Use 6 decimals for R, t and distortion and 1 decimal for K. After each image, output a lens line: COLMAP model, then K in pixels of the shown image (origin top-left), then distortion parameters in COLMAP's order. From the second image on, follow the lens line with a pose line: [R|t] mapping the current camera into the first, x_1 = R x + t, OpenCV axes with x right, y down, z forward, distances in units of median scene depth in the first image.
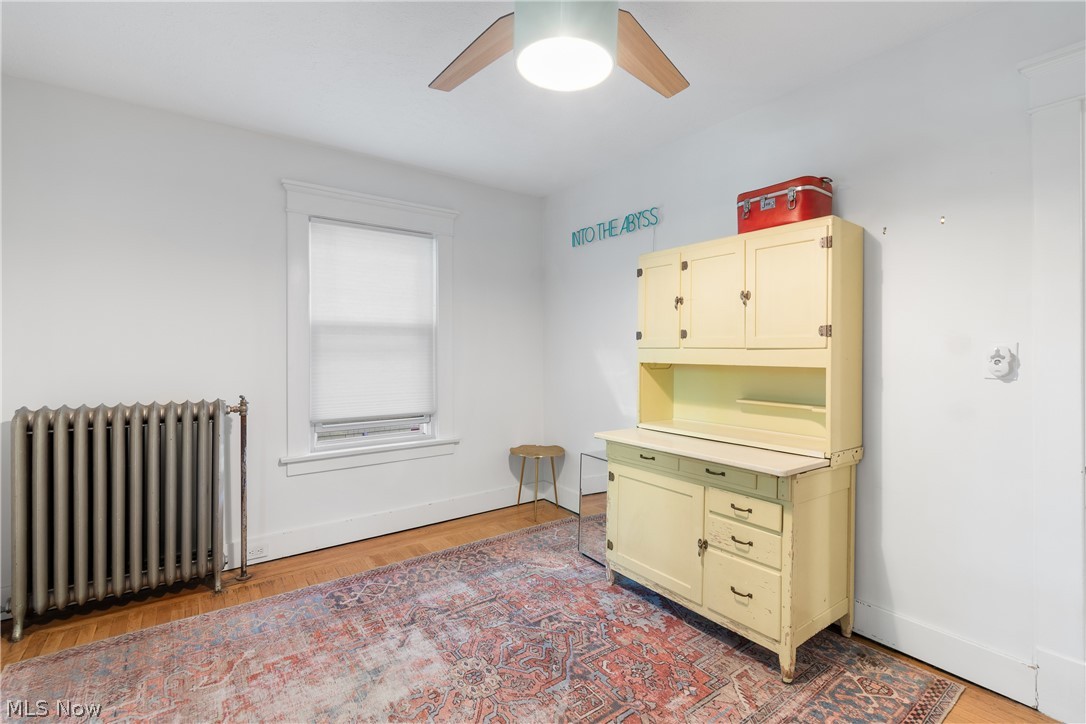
lens RADIAL K [[492.4, 0, 546.8], [0, 492.4, 356.3], [0, 0, 1]] dist [0.002392, -0.001626]
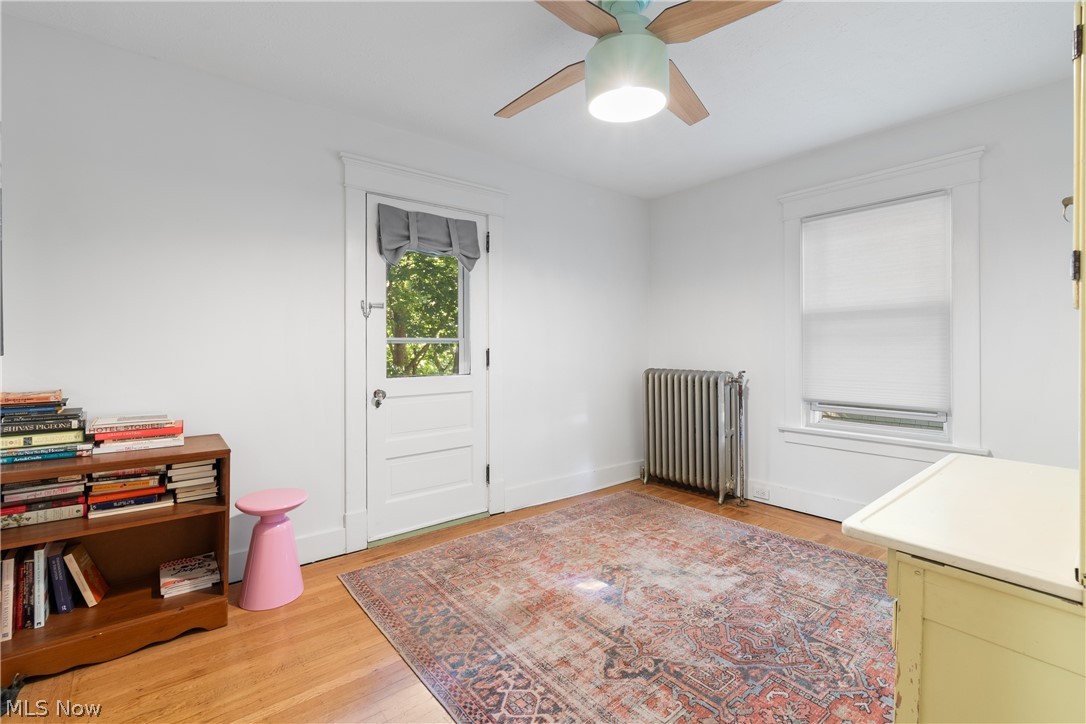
lens RADIAL K [[492.4, 0, 554.7], [0, 492.4, 345.6], [0, 0, 1]] dist [0.002392, -0.001626]
pose [[0.050168, -0.001301, -0.998740, 0.813920], [0.003029, 0.999995, -0.001150, 0.010018], [0.998736, -0.002968, 0.050172, 0.473002]]
